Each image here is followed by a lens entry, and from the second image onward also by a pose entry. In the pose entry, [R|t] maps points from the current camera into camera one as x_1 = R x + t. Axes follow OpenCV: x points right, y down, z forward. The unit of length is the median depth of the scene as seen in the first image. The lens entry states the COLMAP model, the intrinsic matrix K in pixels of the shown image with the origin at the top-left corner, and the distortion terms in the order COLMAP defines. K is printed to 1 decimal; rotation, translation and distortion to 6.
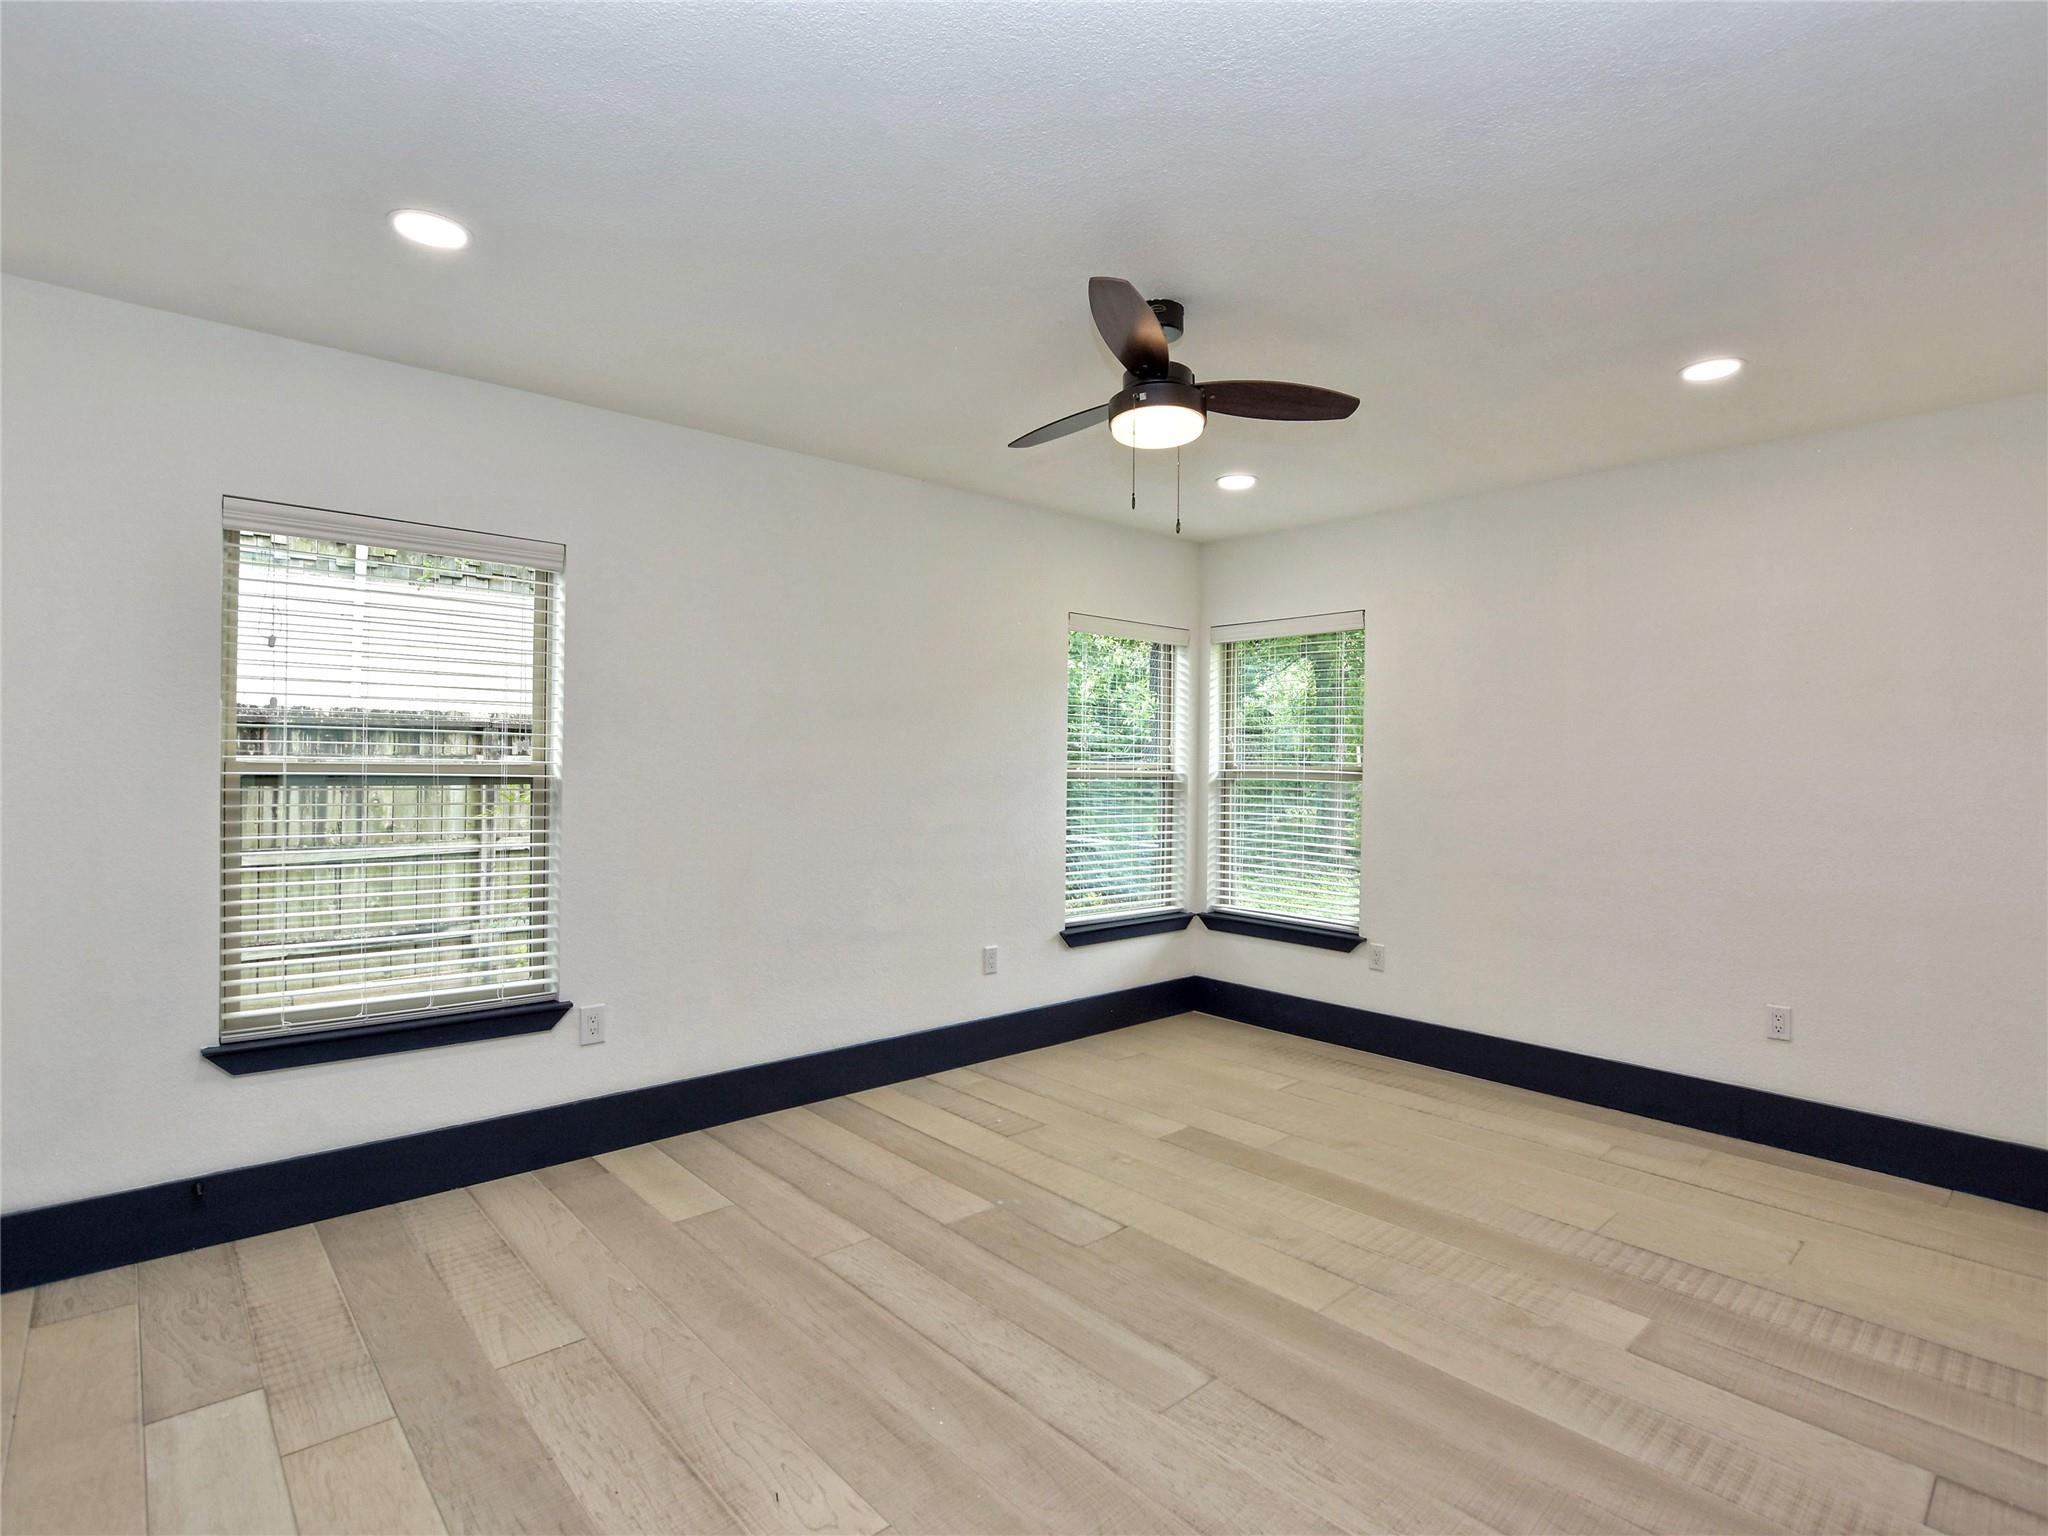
lens RADIAL K [[1017.1, 0, 1034.7], [0, 1017.1, 768.8], [0, 0, 1]] dist [-0.026580, -0.000300]
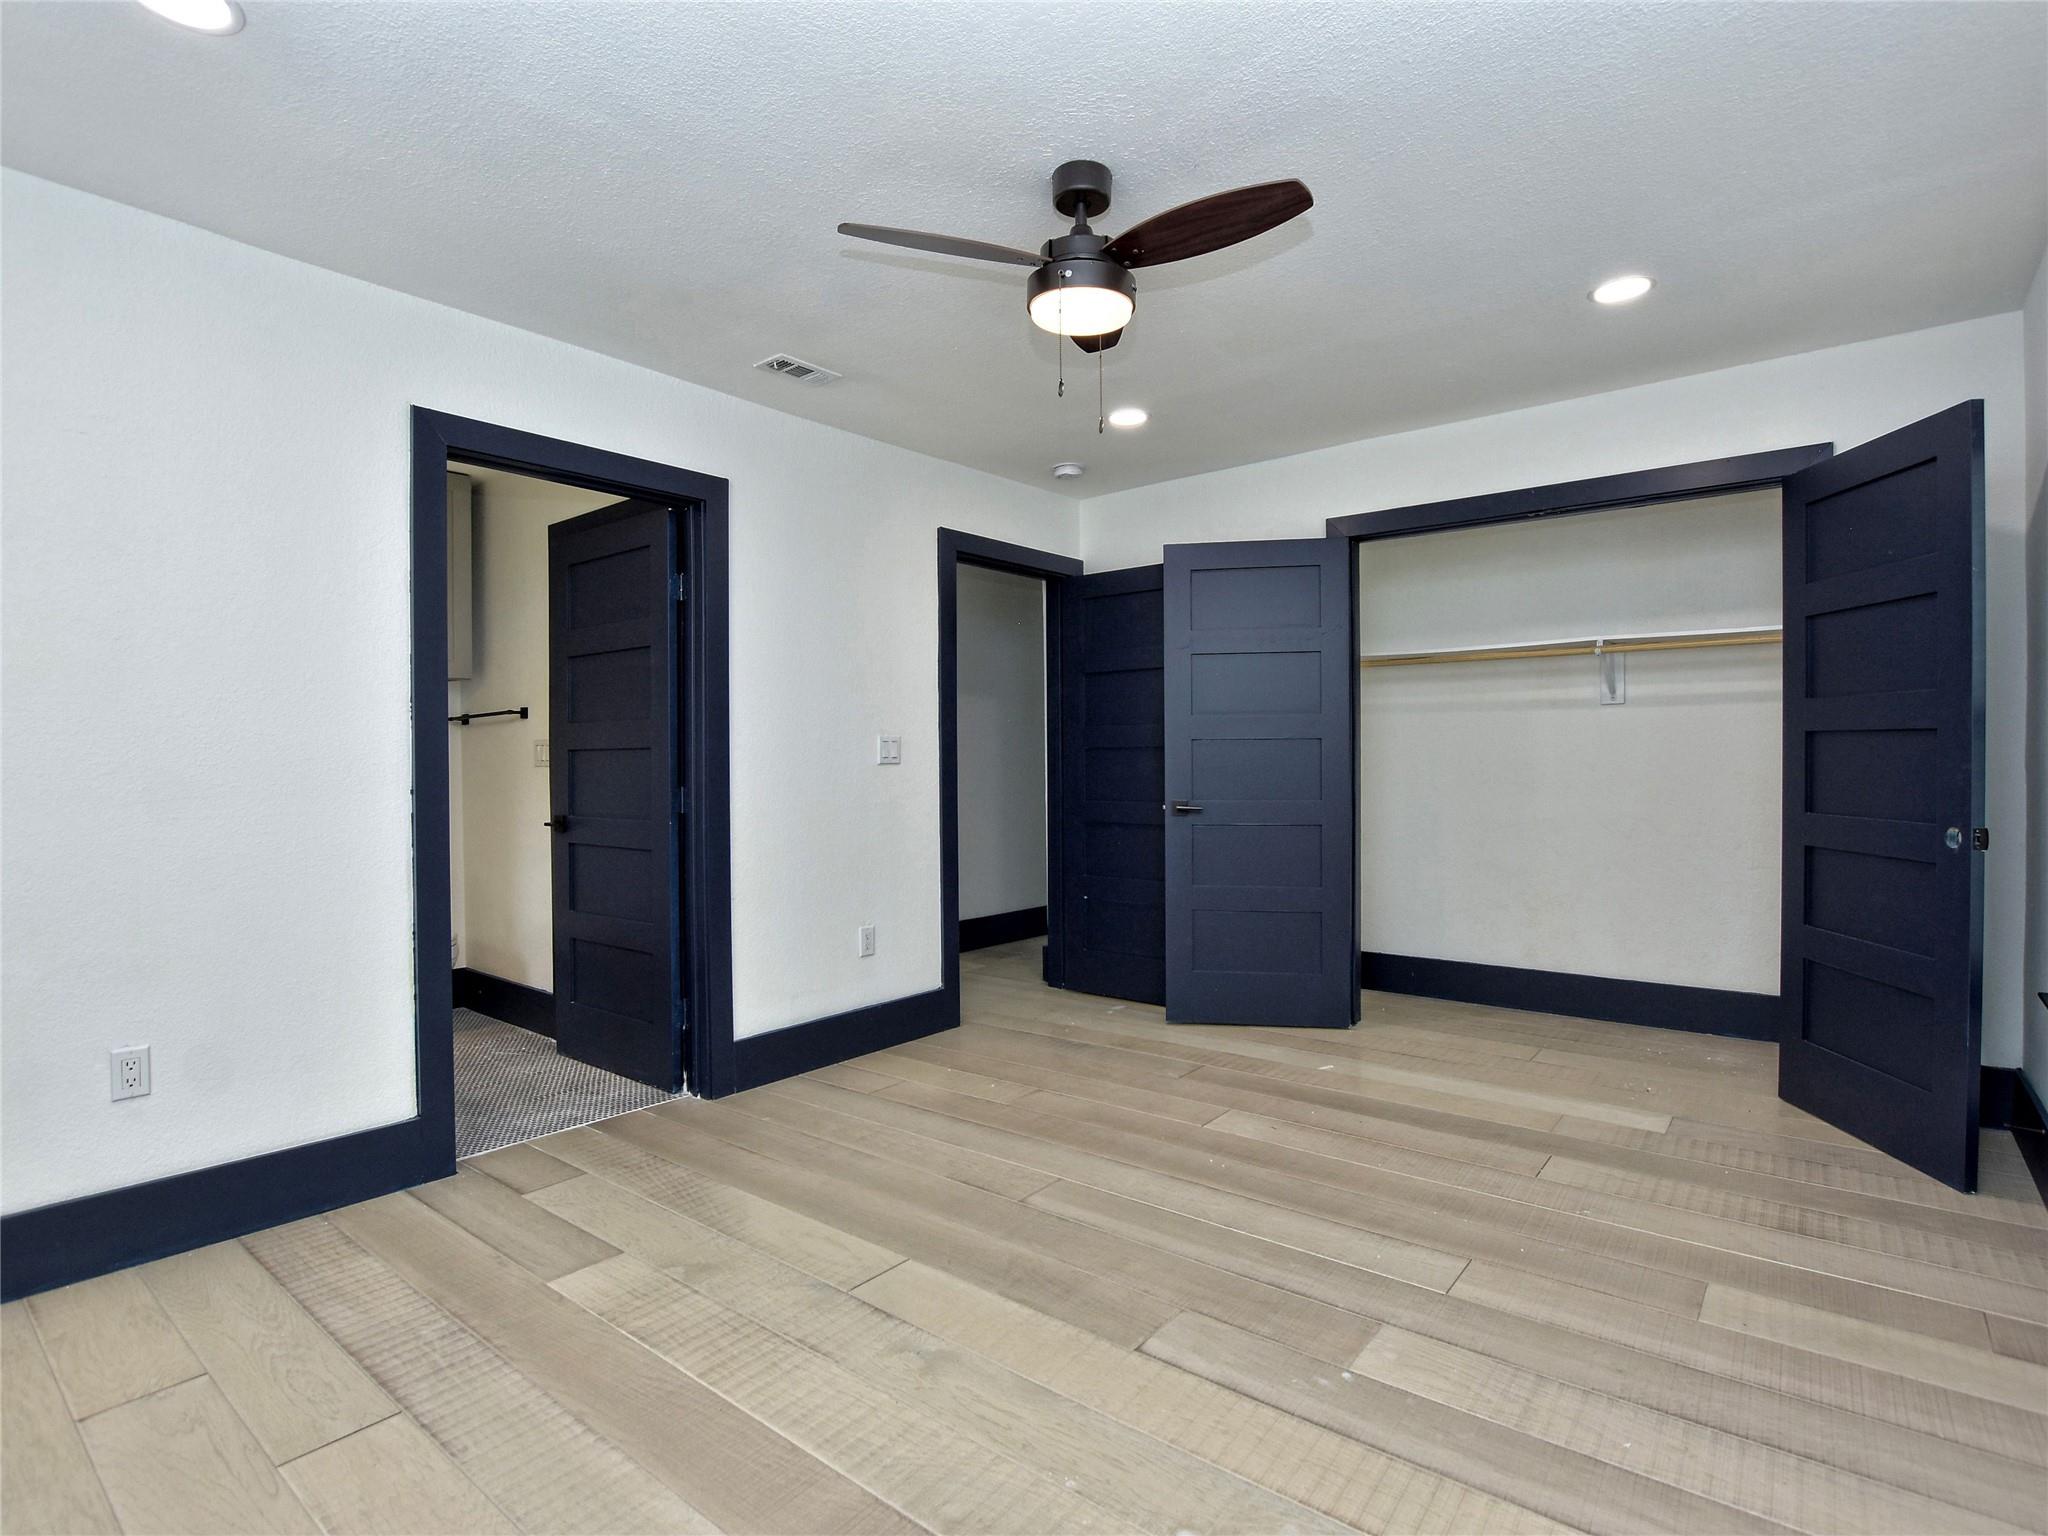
lens RADIAL K [[1017.1, 0, 1034.7], [0, 1017.1, 768.8], [0, 0, 1]] dist [-0.026580, -0.000300]
pose [[-0.988251, -0.001692, -0.152832, 0.289012], [-0.003440, 0.999932, 0.011174, 0.056852], [0.152803, 0.011569, -0.988189, 1.823399]]
